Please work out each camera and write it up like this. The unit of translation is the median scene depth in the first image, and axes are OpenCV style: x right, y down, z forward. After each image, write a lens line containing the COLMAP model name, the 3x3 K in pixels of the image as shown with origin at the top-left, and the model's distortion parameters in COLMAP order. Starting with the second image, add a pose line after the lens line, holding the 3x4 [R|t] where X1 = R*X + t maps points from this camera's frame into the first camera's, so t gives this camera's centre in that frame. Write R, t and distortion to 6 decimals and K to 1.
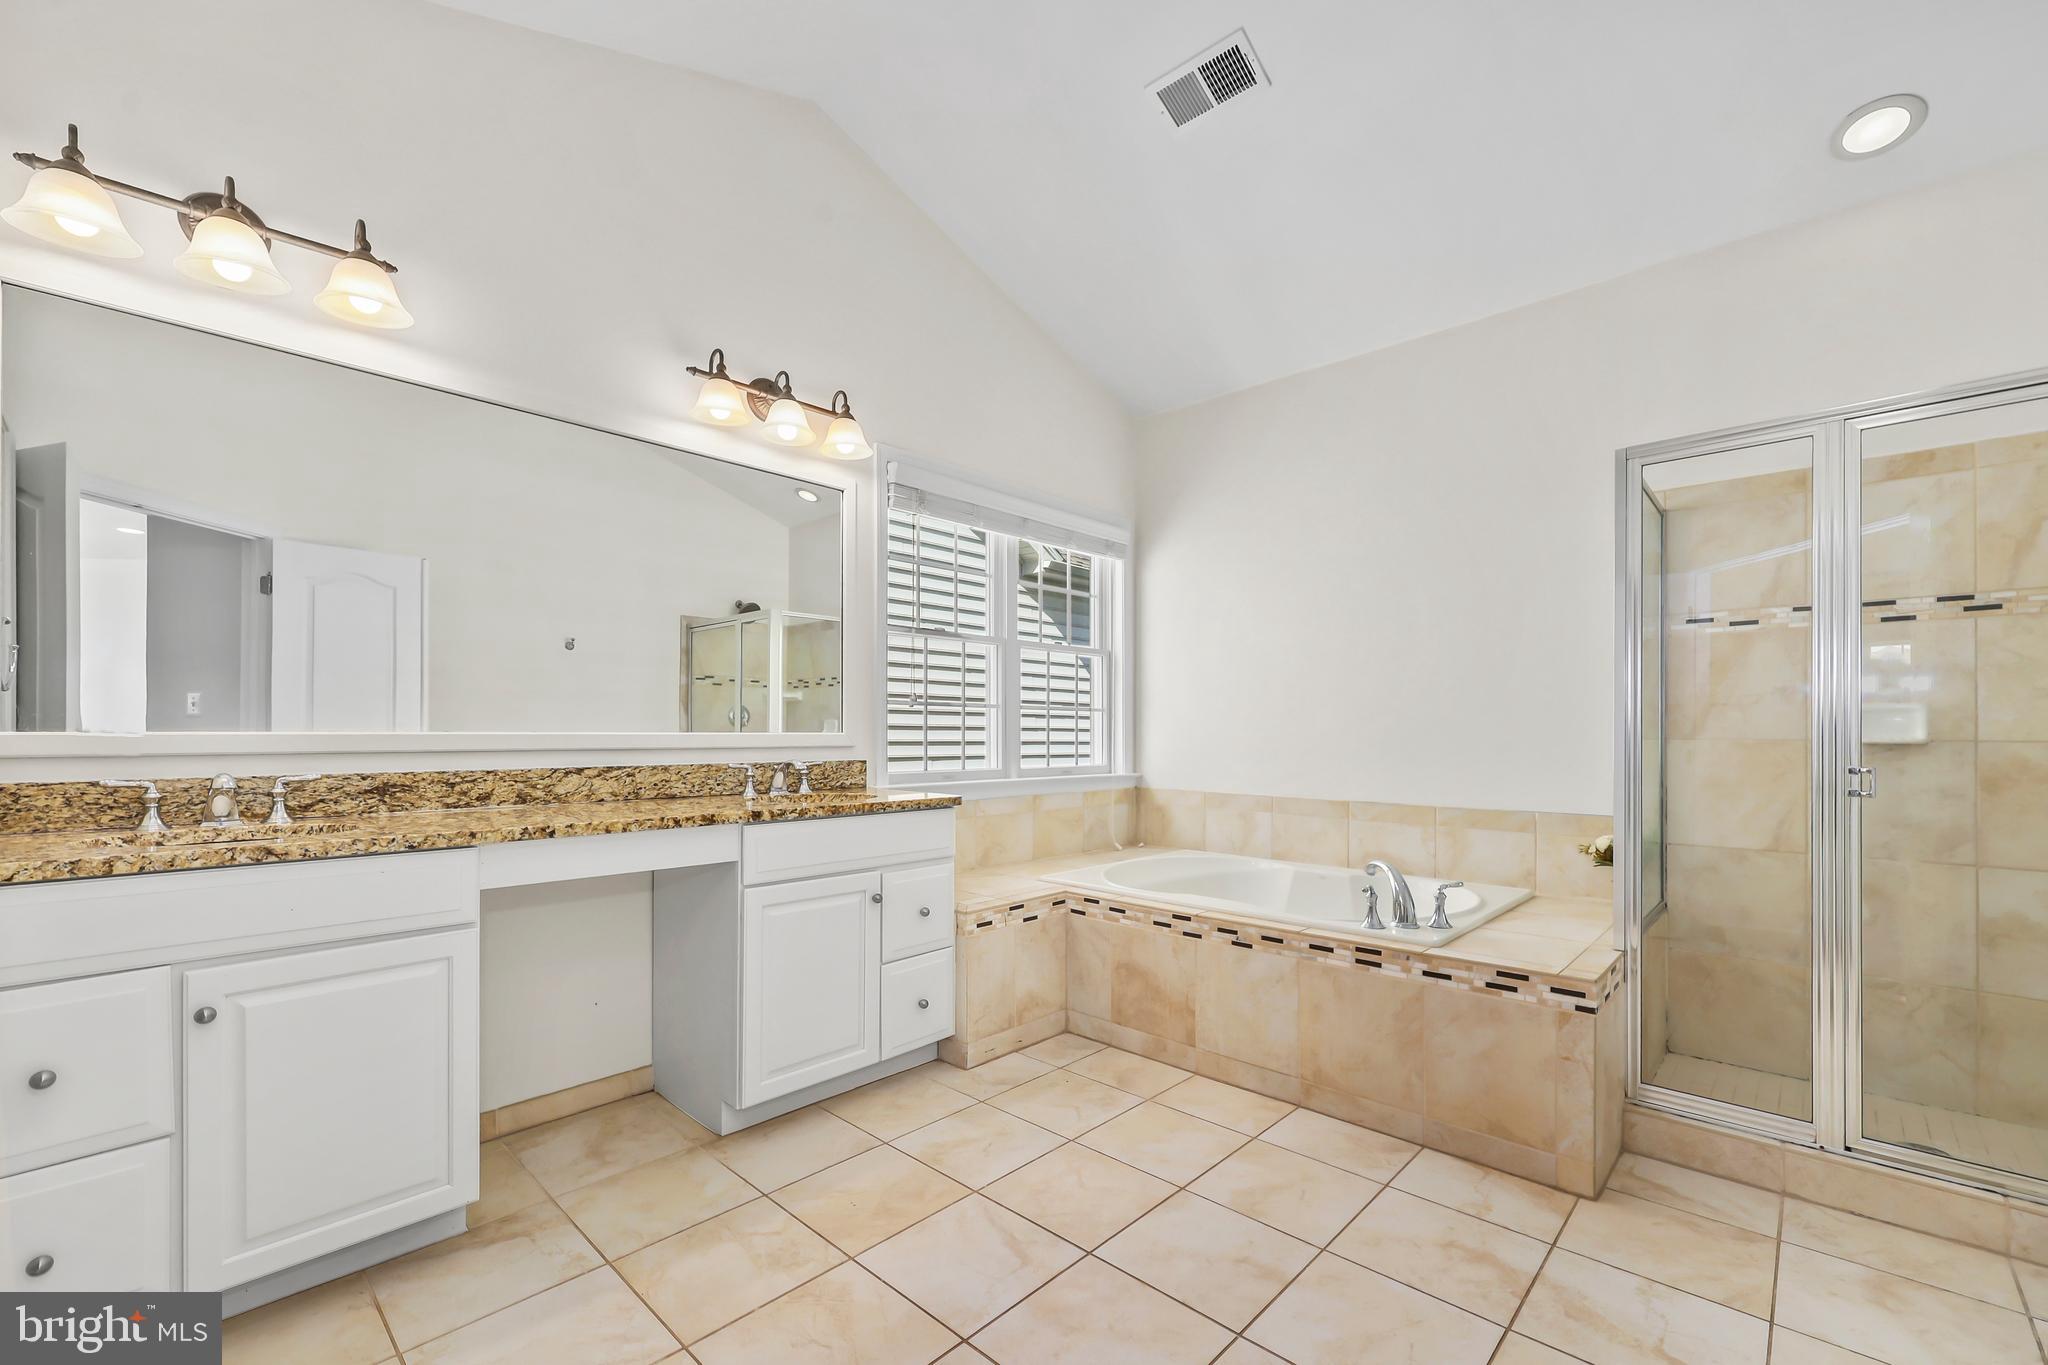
lens RADIAL K [[835.9, 0, 1069.6], [0, 835.9, 729.9], [0, 0, 1]] dist [0.002847, 0.000621]
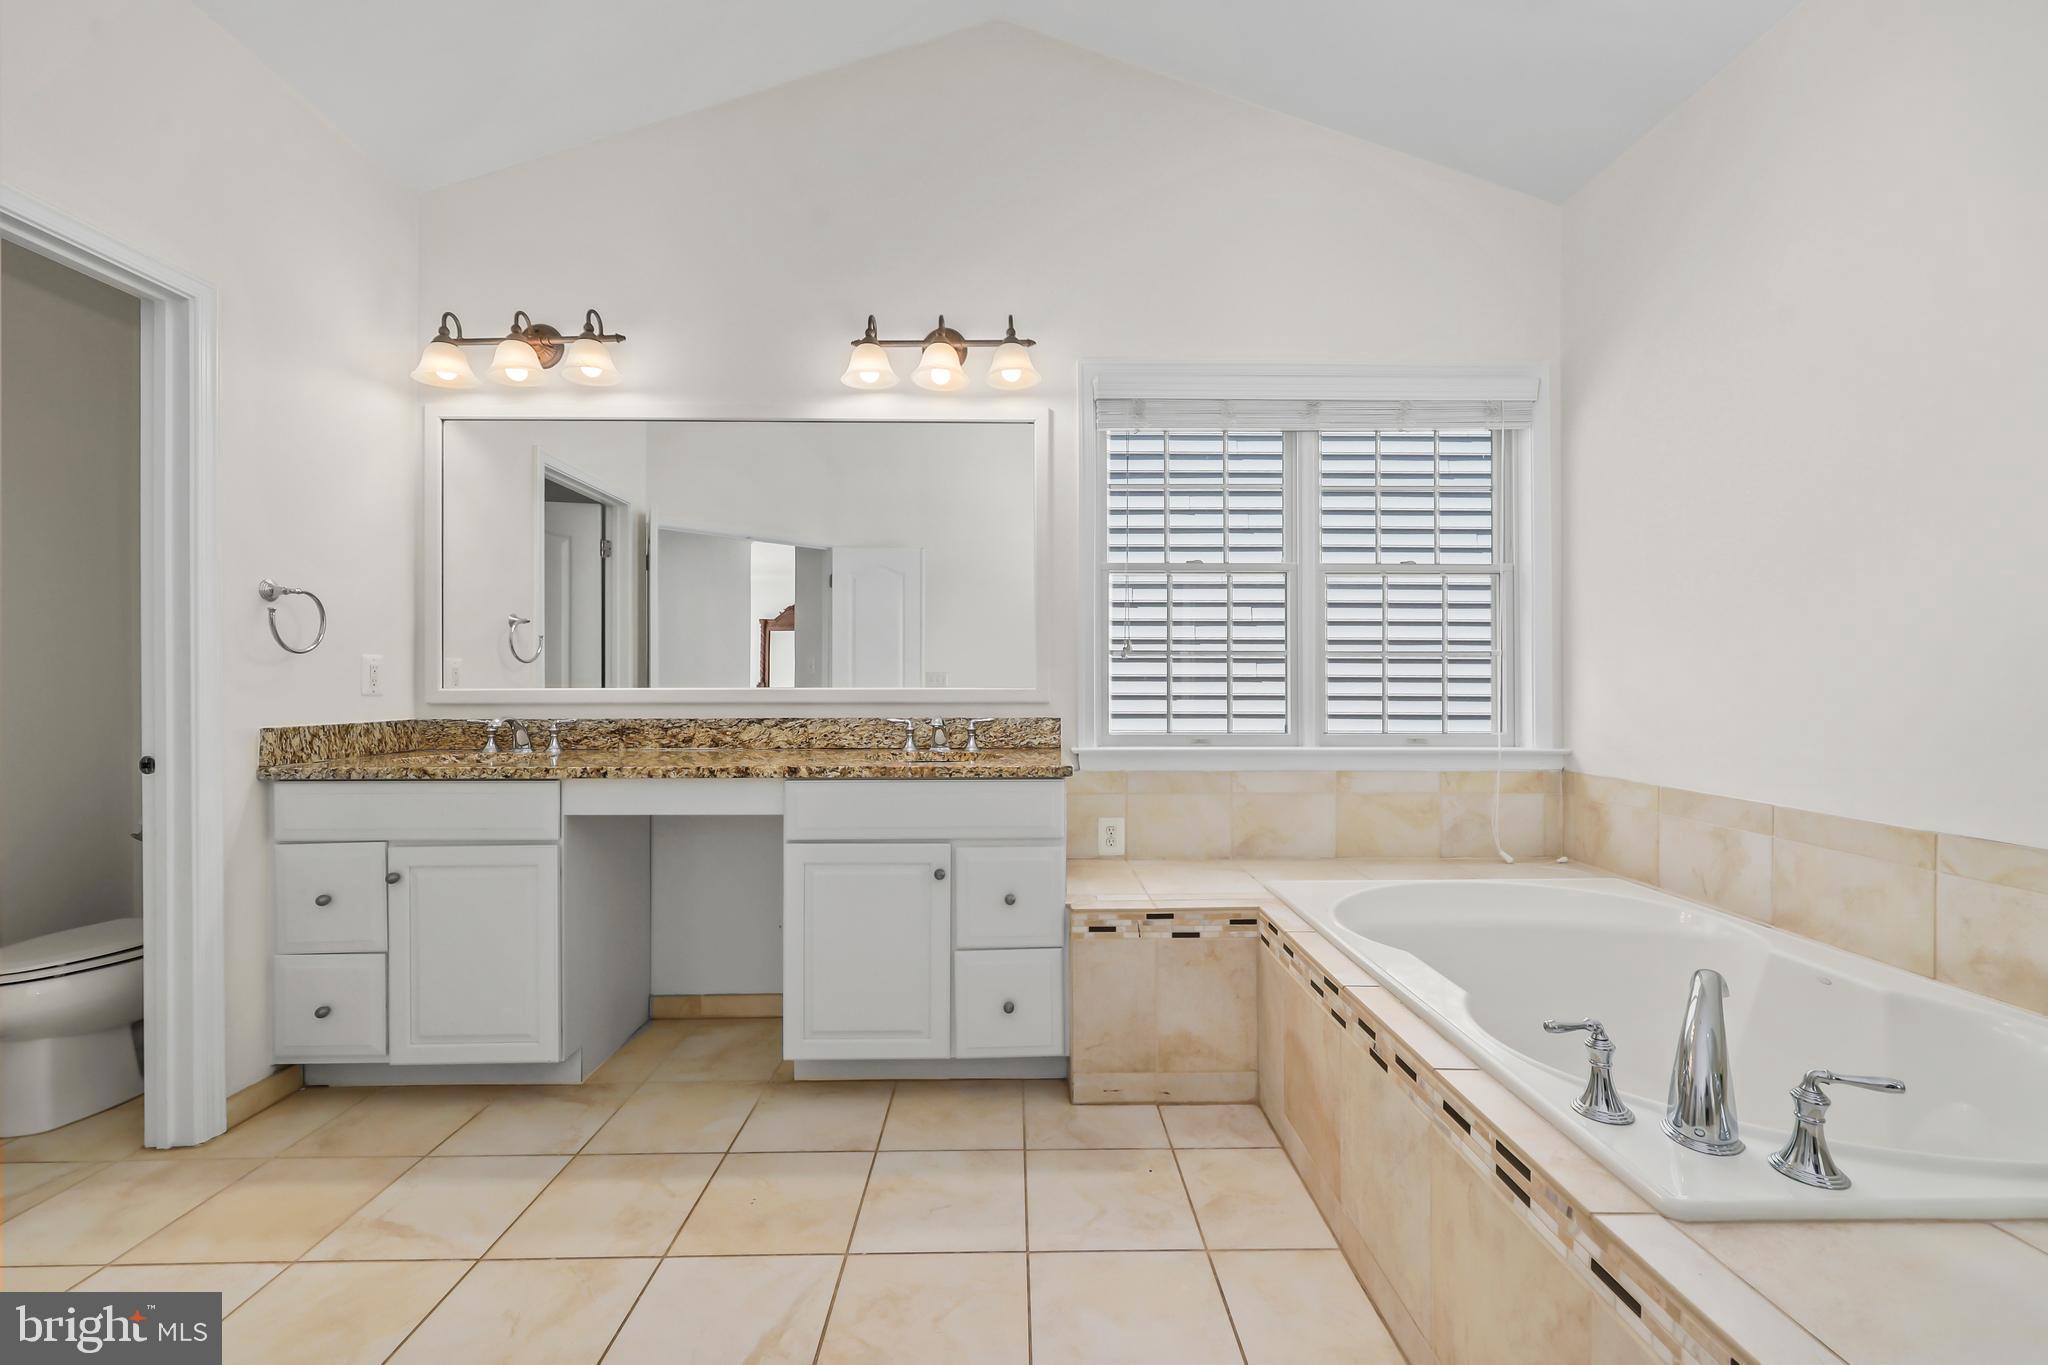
lens RADIAL K [[835.9, 0, 1030.8], [0, 835.9, 686.6], [0, 0, 1]] dist [0.002847, 0.000621]
pose [[0.690073, 0.000523, -0.723740, 0.469411], [0.004418, 0.999978, 0.004935, -0.002192], [0.723727, -0.006603, 0.690055, 0.447715]]
